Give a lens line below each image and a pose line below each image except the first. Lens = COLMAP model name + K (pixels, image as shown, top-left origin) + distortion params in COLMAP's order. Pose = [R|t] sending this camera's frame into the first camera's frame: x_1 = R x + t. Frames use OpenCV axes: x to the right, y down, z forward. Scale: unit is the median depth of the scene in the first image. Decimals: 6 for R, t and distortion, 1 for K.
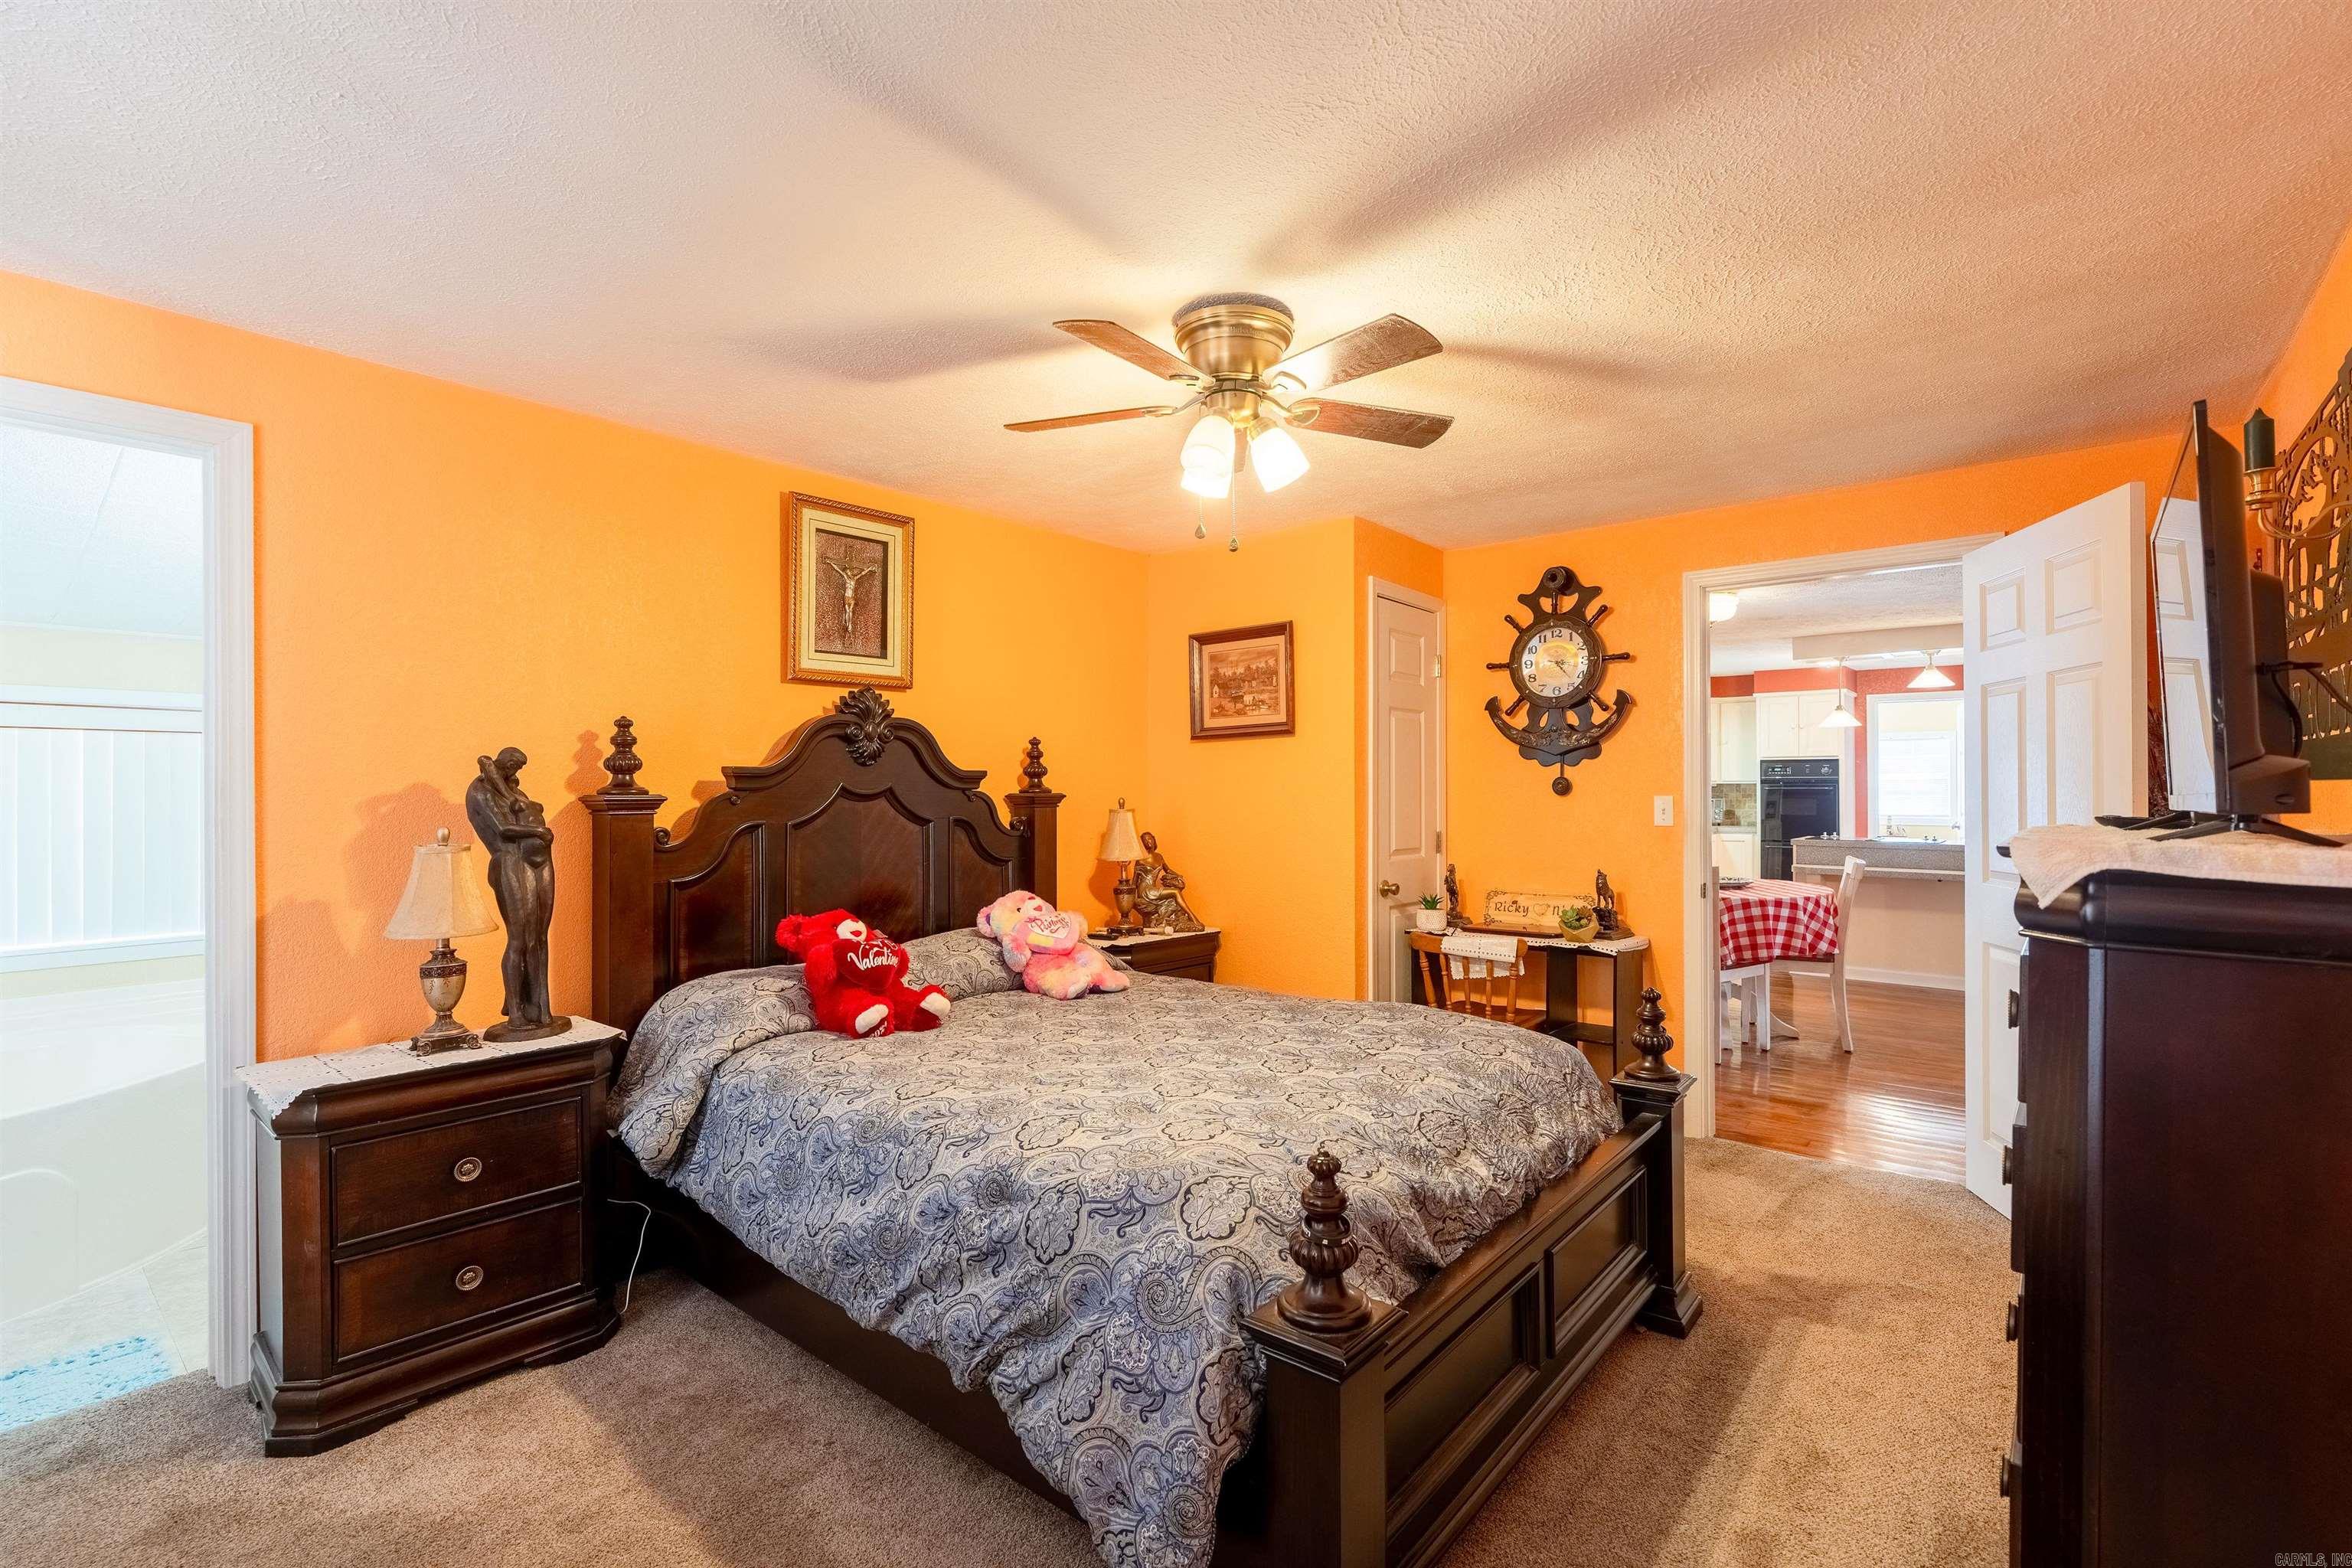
lens RADIAL K [[1058.9, 0, 1180.2], [0, 1058.9, 782.9], [0, 0, 1]] dist [-0.008557, 0.003170]
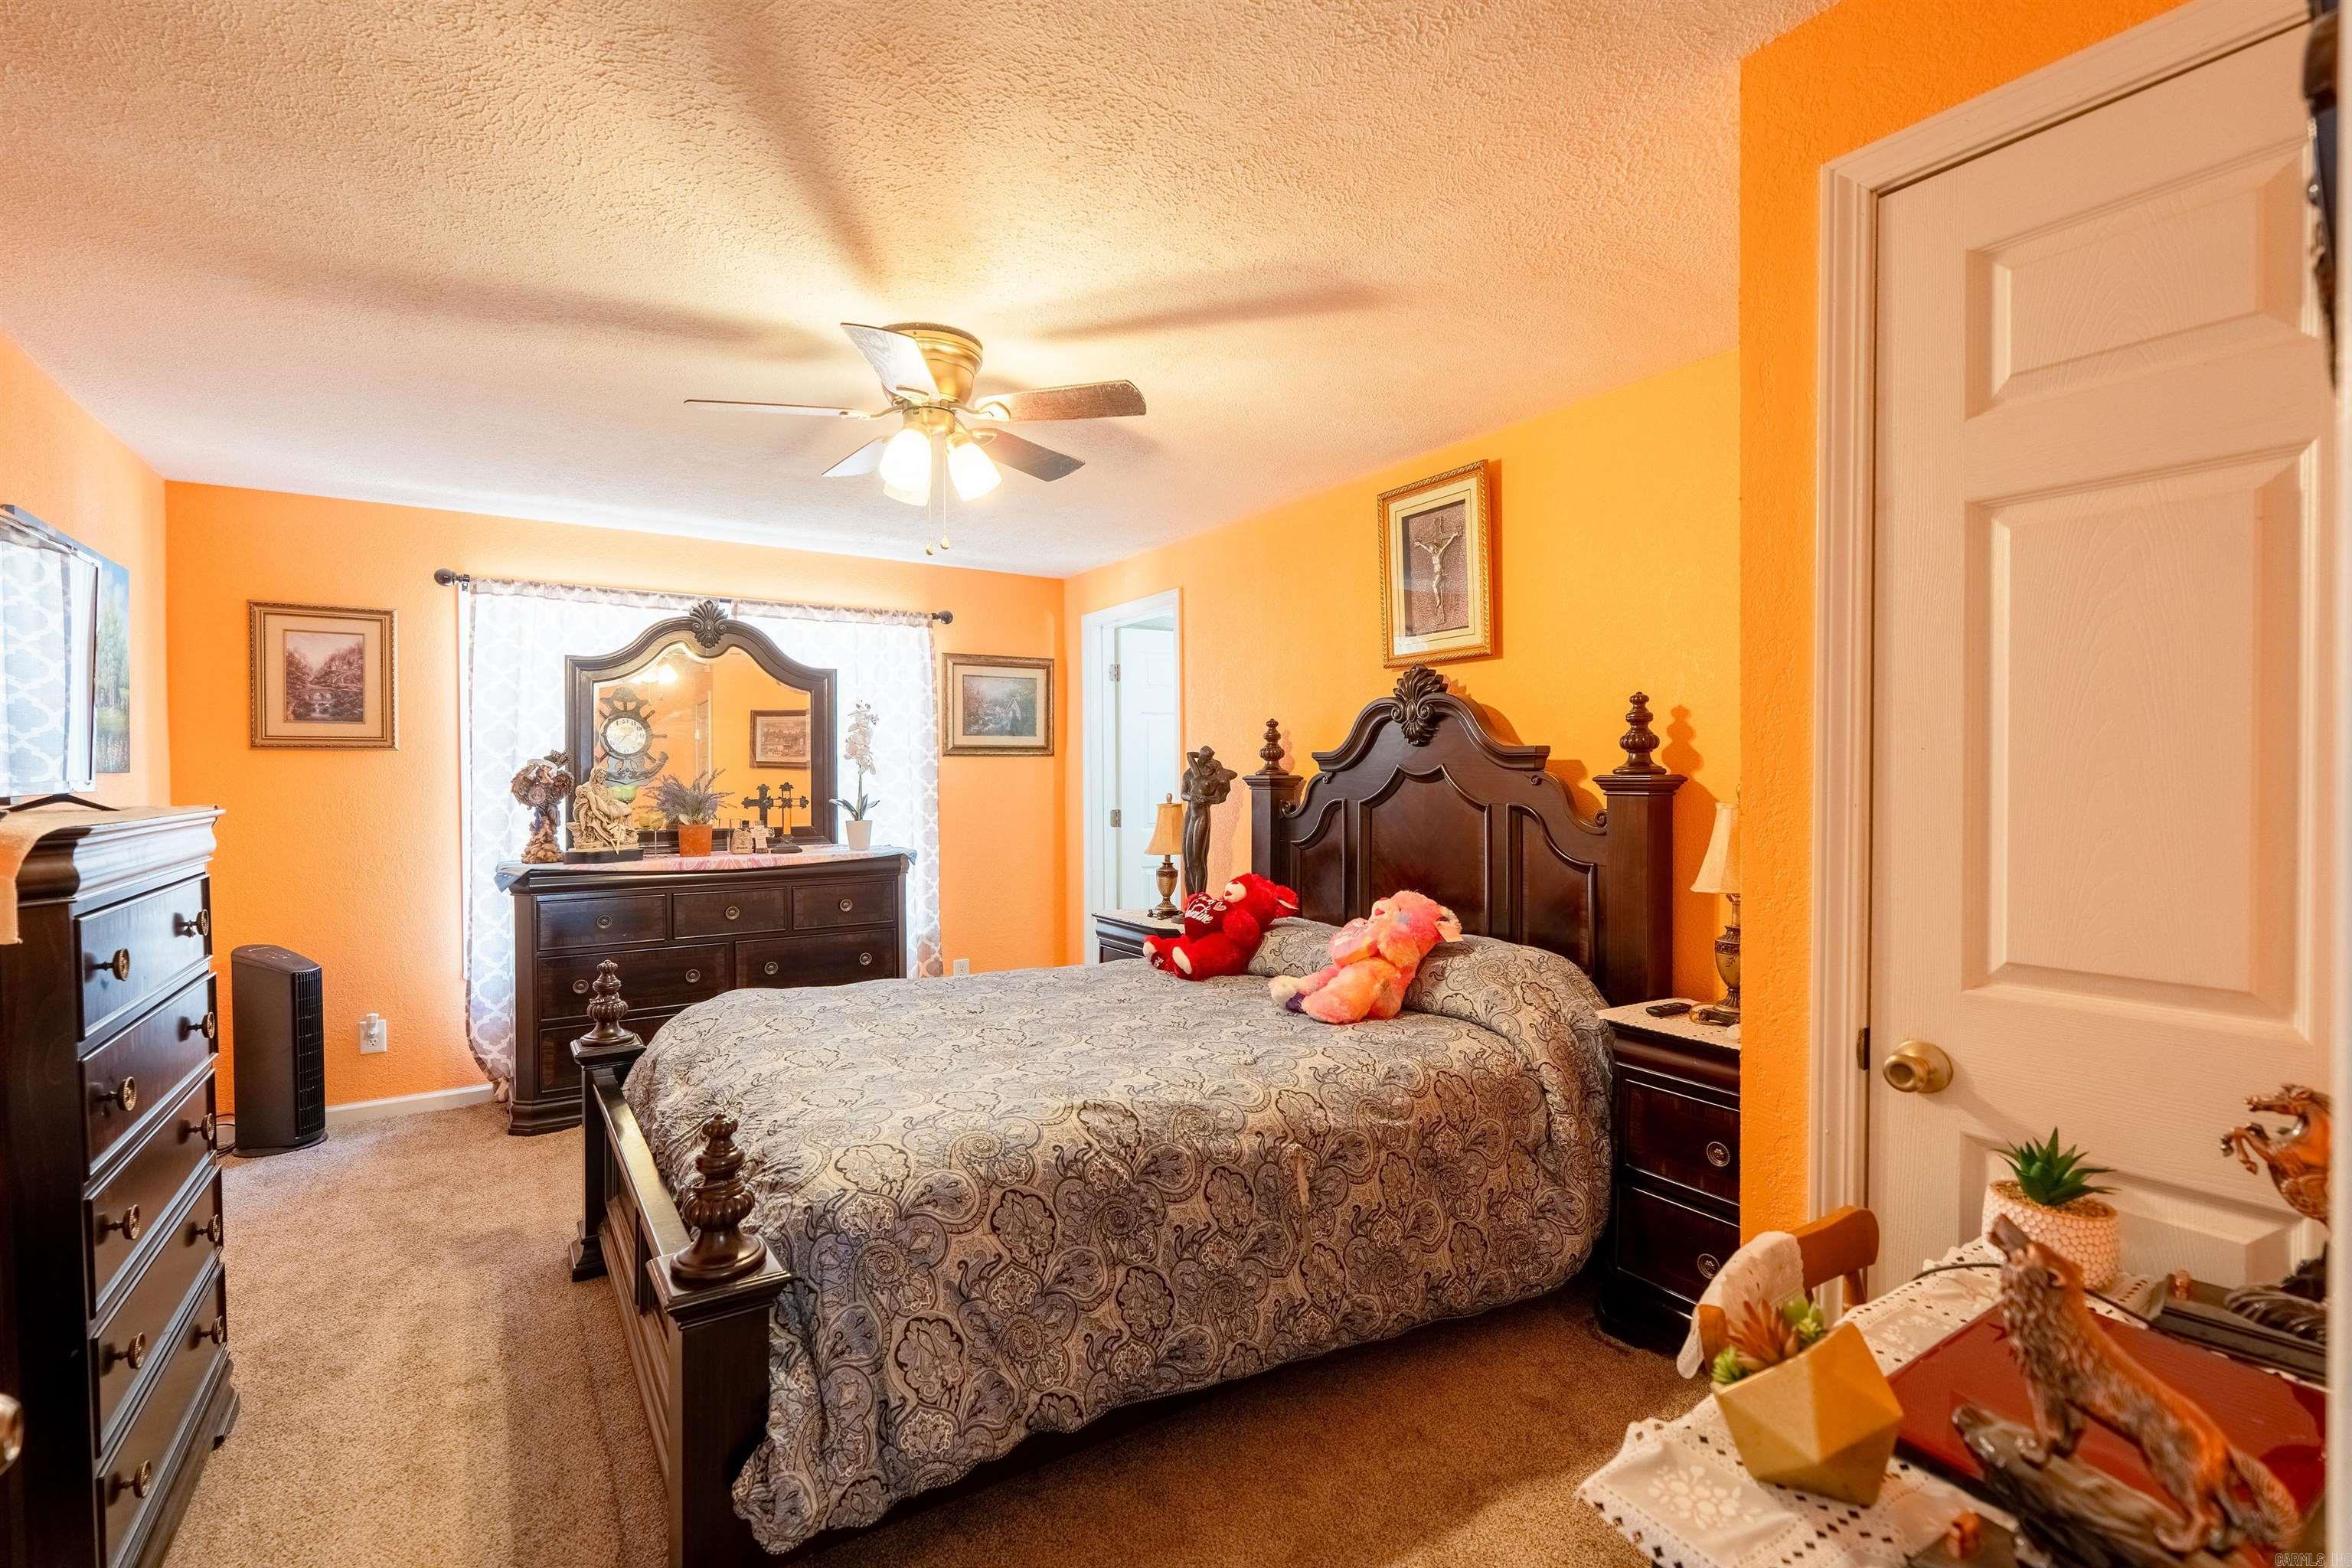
lens RADIAL K [[1058.9, 0, 1174.7], [0, 1058.9, 783.4], [0, 0, 1]] dist [-0.008557, 0.003170]
pose [[-0.286922, 0.015326, -0.957831, 0.713005], [0.015507, 0.999815, 0.011352, 0.003817], [0.957829, -0.011596, -0.287106, 1.076454]]
